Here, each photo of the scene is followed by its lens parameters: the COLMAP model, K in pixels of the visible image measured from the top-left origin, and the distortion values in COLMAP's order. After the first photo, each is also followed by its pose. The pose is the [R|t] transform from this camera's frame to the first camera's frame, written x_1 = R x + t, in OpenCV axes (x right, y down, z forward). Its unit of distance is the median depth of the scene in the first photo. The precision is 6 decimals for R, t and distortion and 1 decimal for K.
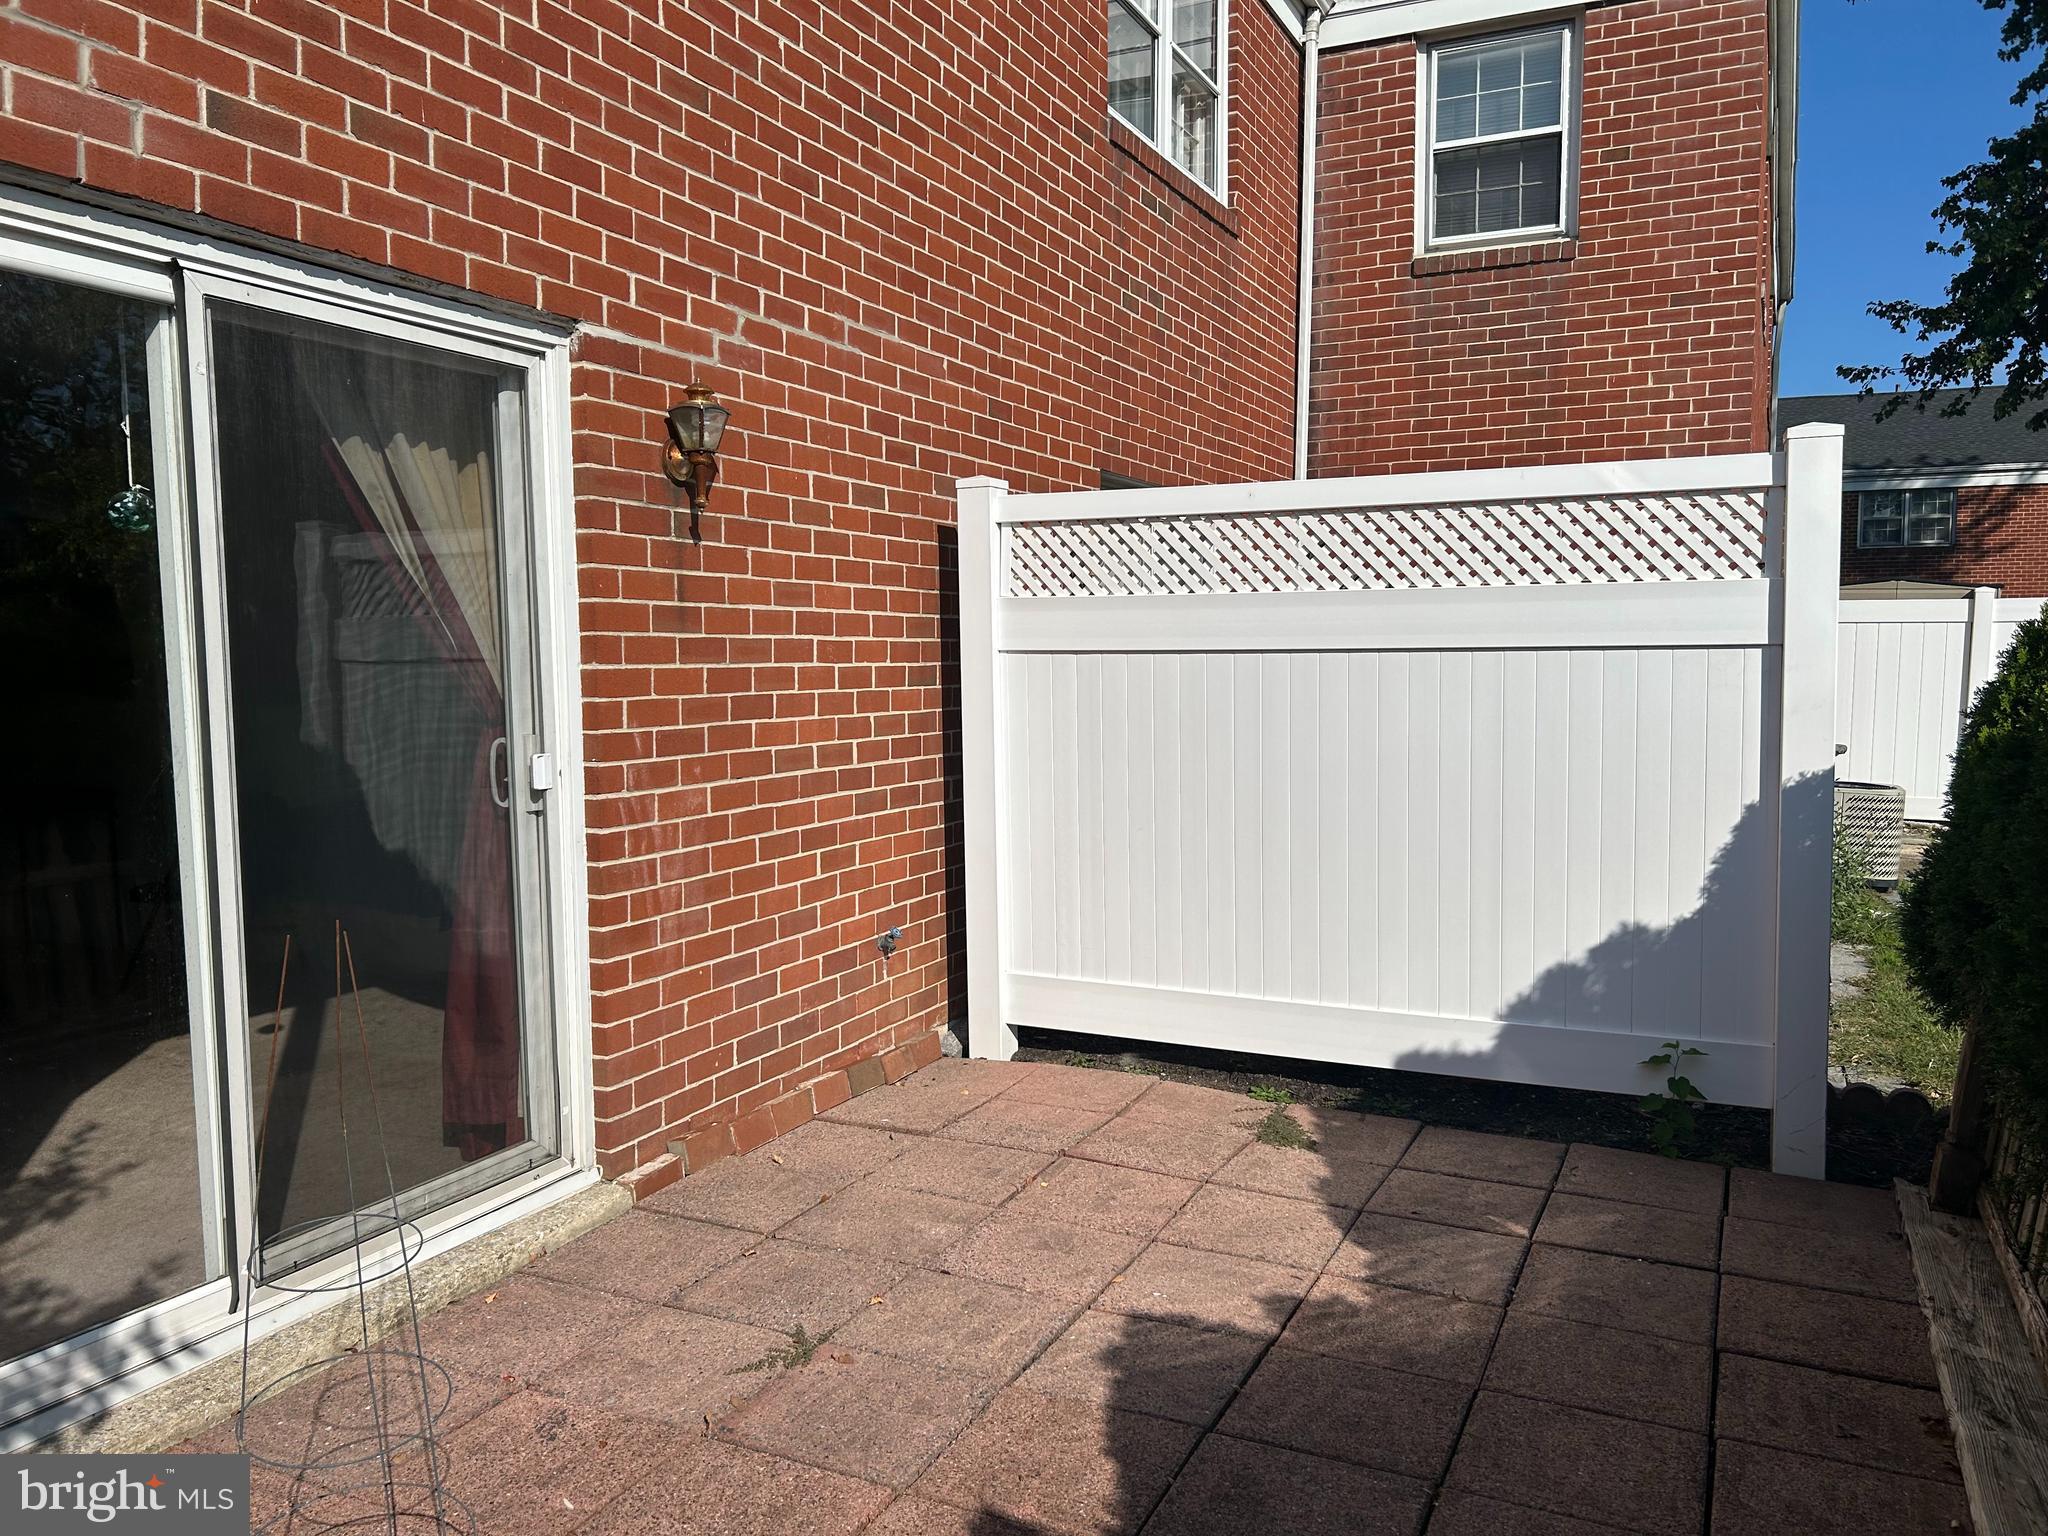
lens RADIAL K [[1566.4, 0, 1015.8], [0, 1566.4, 781.7], [0, 0, 1]] dist [0.076547, -0.105876]
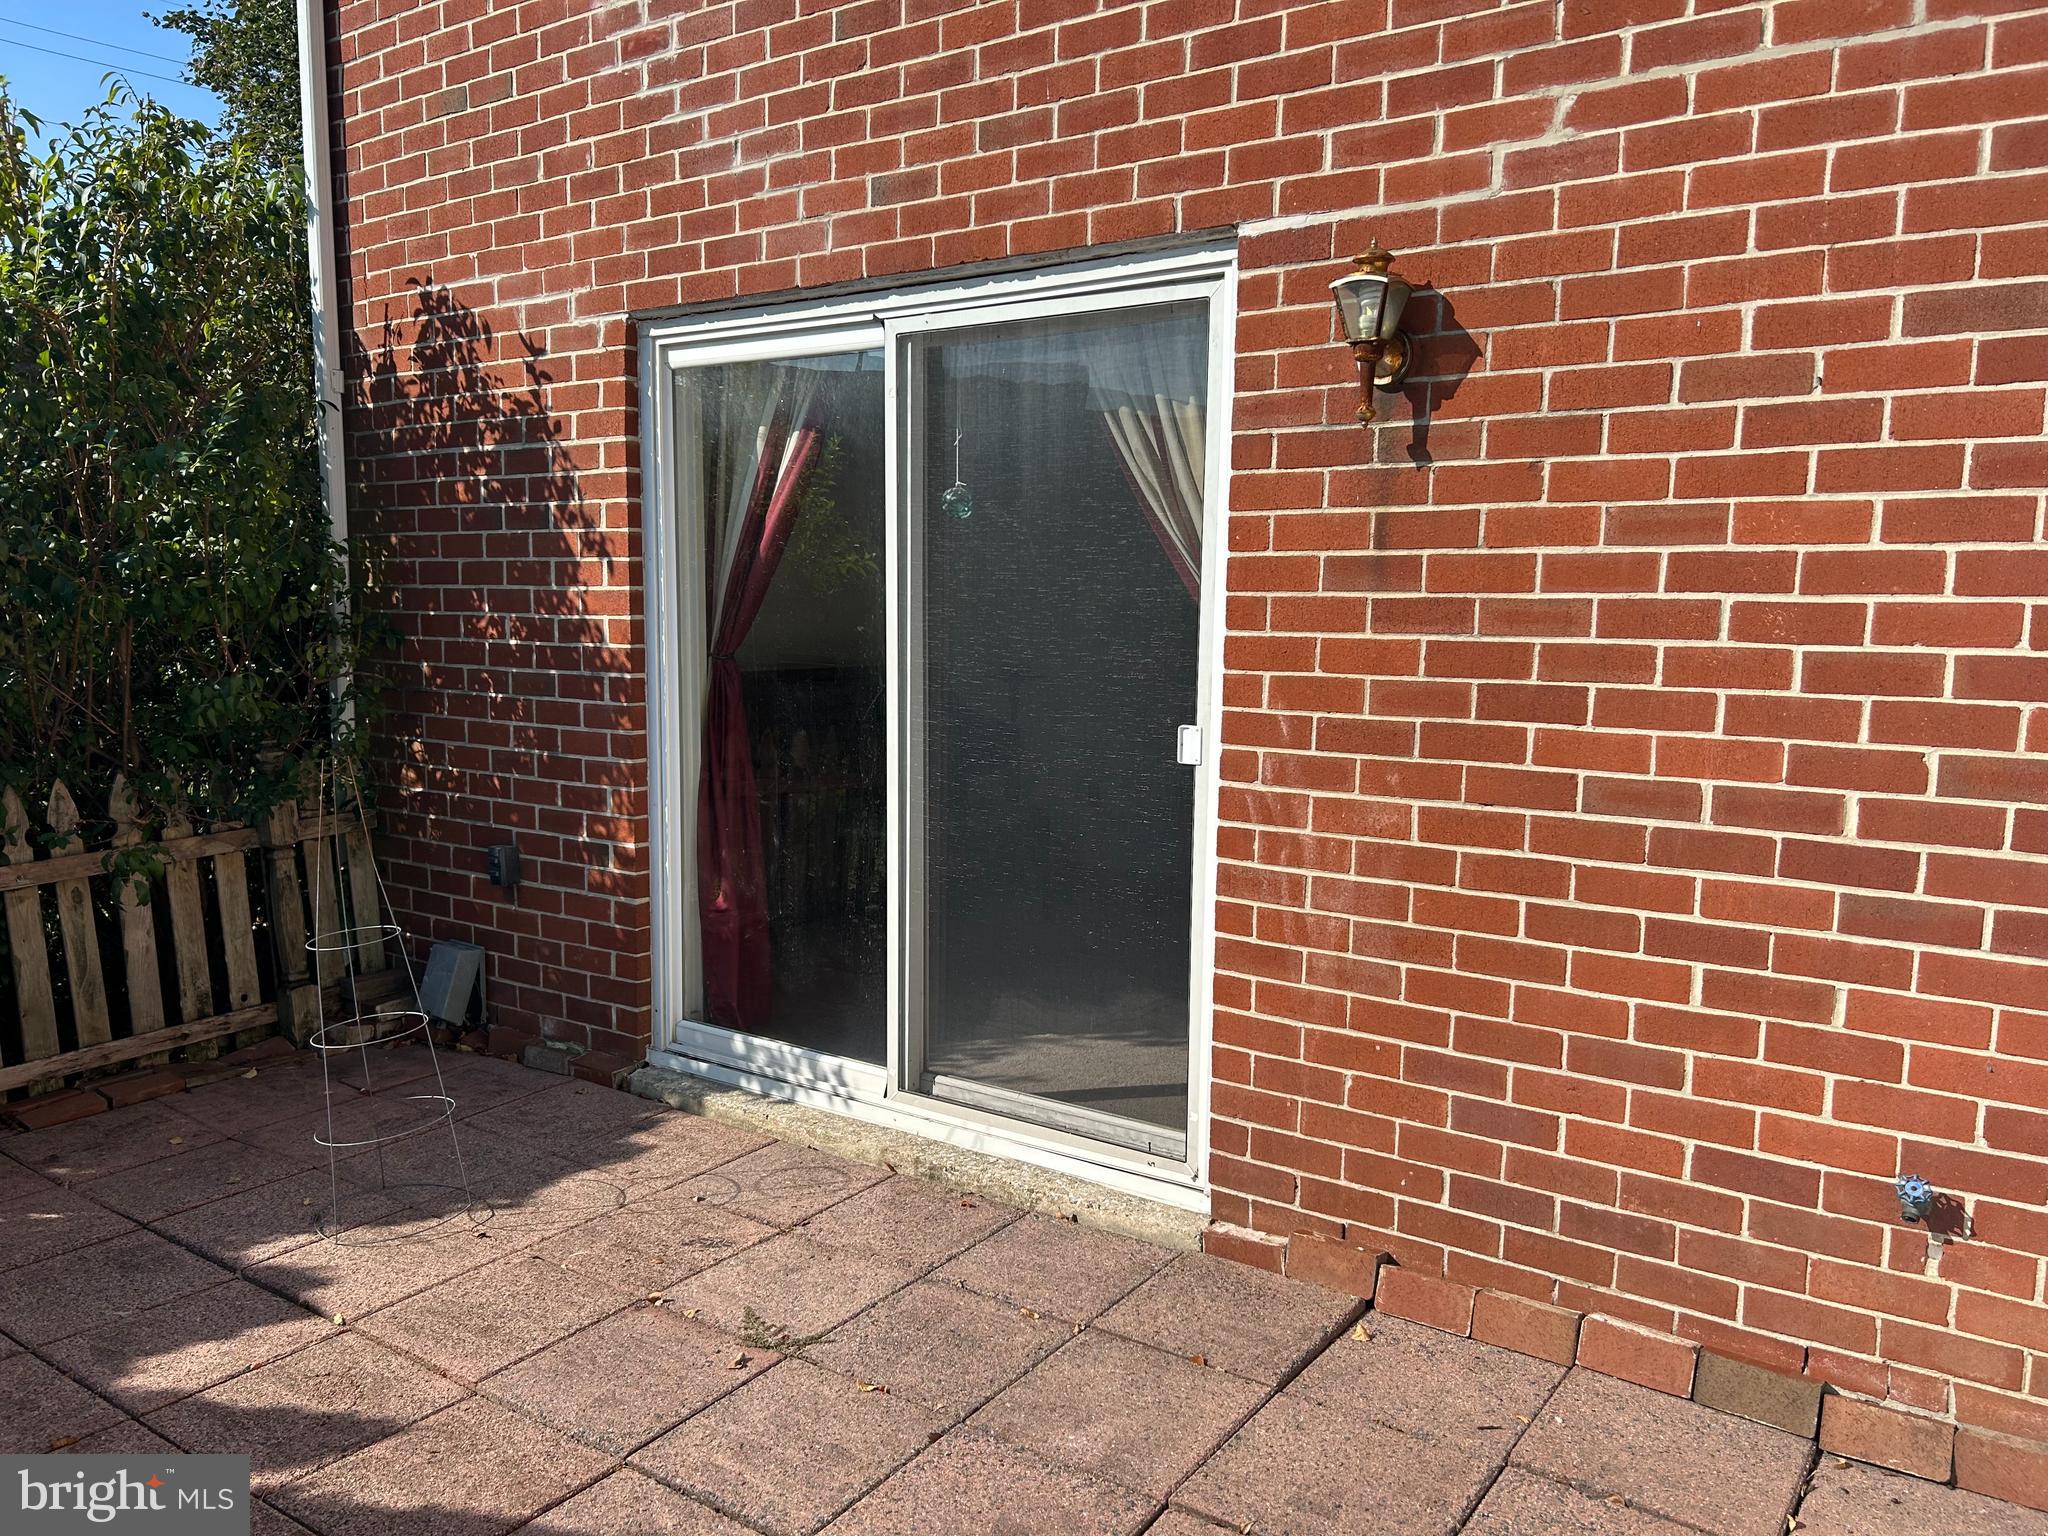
lens RADIAL K [[1566.4, 0, 1015.8], [0, 1566.4, 781.7], [0, 0, 1]] dist [0.076547, -0.105876]
pose [[-0.185836, 0.124315, -0.974685, 0.572515], [-0.086693, 0.986021, 0.142290, -0.099508], [0.978749, 0.110940, -0.172461, 0.993774]]
